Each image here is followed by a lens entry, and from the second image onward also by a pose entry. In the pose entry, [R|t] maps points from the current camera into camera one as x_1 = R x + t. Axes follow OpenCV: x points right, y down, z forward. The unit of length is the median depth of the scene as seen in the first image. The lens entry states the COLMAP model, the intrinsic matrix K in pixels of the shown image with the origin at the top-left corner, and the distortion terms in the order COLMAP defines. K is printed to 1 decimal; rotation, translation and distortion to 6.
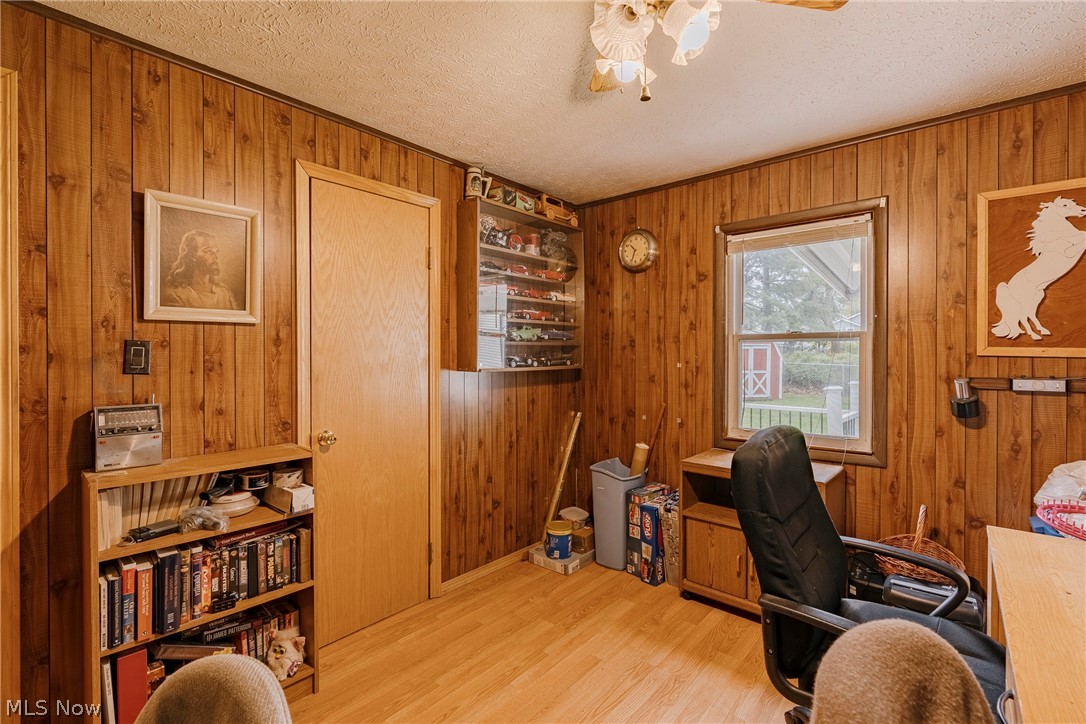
lens RADIAL K [[497.6, 0, 474.4], [0, 497.6, 341.3], [0, 0, 1]] dist [-0.012184, 0.000141]
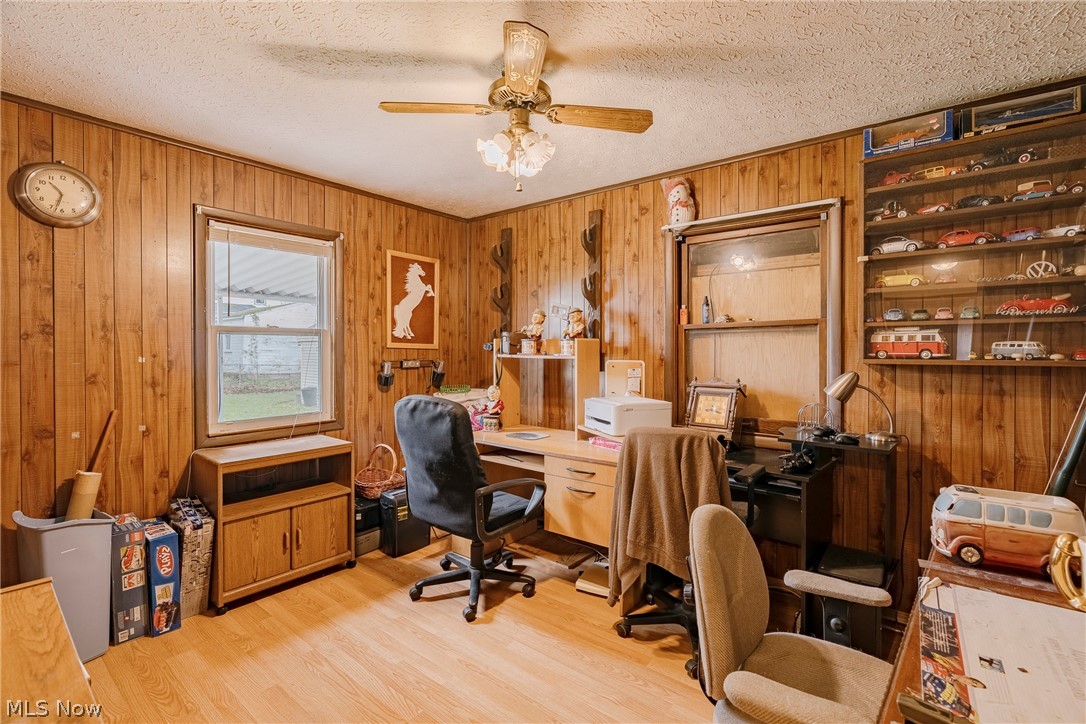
lens RADIAL K [[493.2, 0, 542.8], [0, 493.2, 364.0], [0, 0, 1]] dist [-0.012209, -0.000156]
pose [[-0.110736, -0.002396, 0.993847, -0.469250], [-0.001465, 0.999996, 0.002248, 0.055335], [-0.993849, -0.001207, -0.110739, 0.466249]]
